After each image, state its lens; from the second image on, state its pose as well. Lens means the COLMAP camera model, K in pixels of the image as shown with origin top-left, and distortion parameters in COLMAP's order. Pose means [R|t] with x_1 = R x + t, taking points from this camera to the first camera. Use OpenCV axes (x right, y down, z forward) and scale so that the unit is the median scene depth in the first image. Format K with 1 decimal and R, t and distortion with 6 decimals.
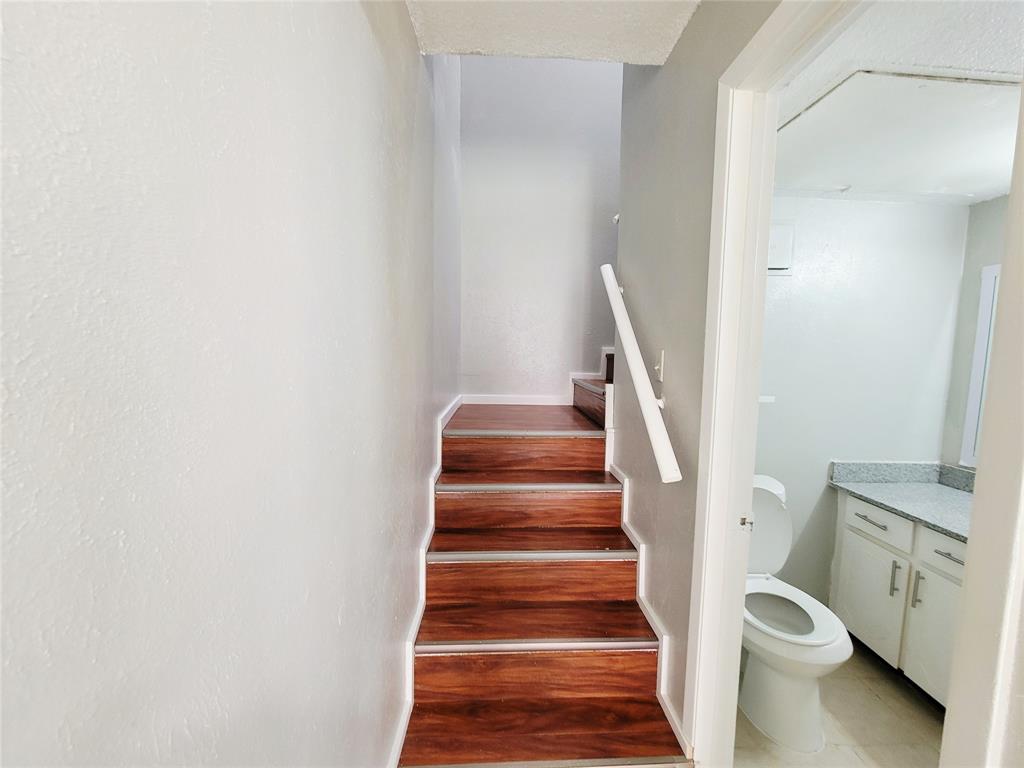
lens RADIAL K [[417.3, 0, 514.9], [0, 417.3, 385.5], [0, 0, 1]] dist [0.000290, 0.000264]
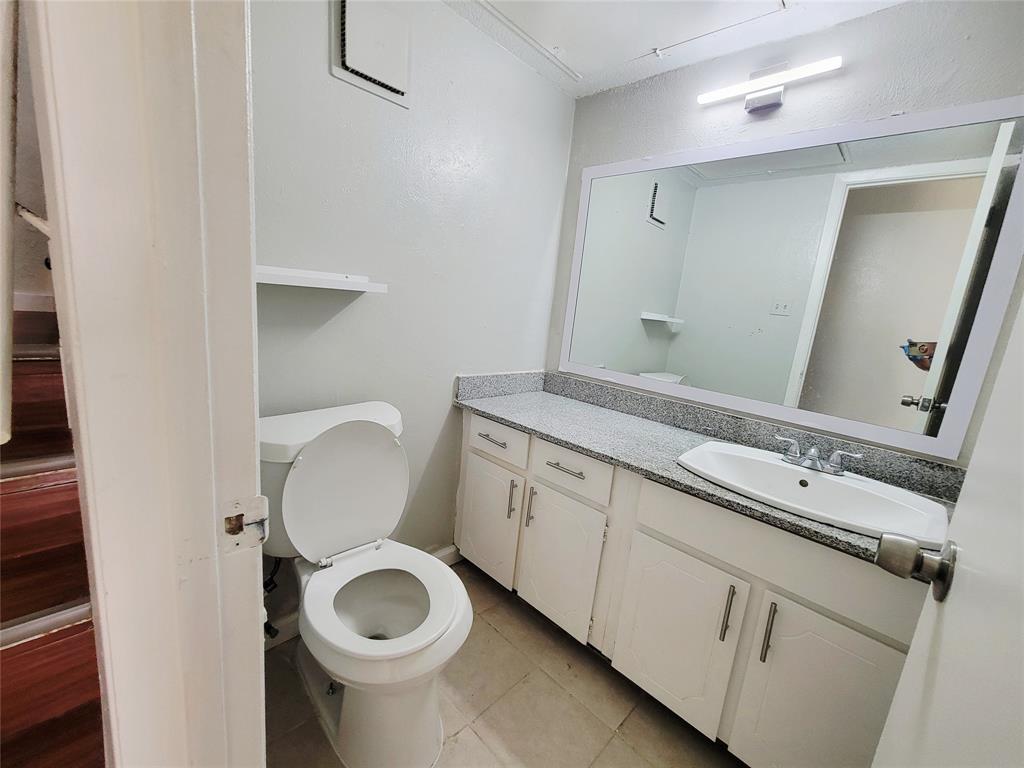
lens RADIAL K [[417.3, 0, 513.4], [0, 417.3, 386.8], [0, 0, 1]] dist [0.000290, 0.000264]
pose [[0.723075, -0.080196, 0.686098, 0.306317], [-0.022515, 0.989974, 0.139443, 0.096247], [-0.690403, -0.116275, 0.714020, 0.373598]]
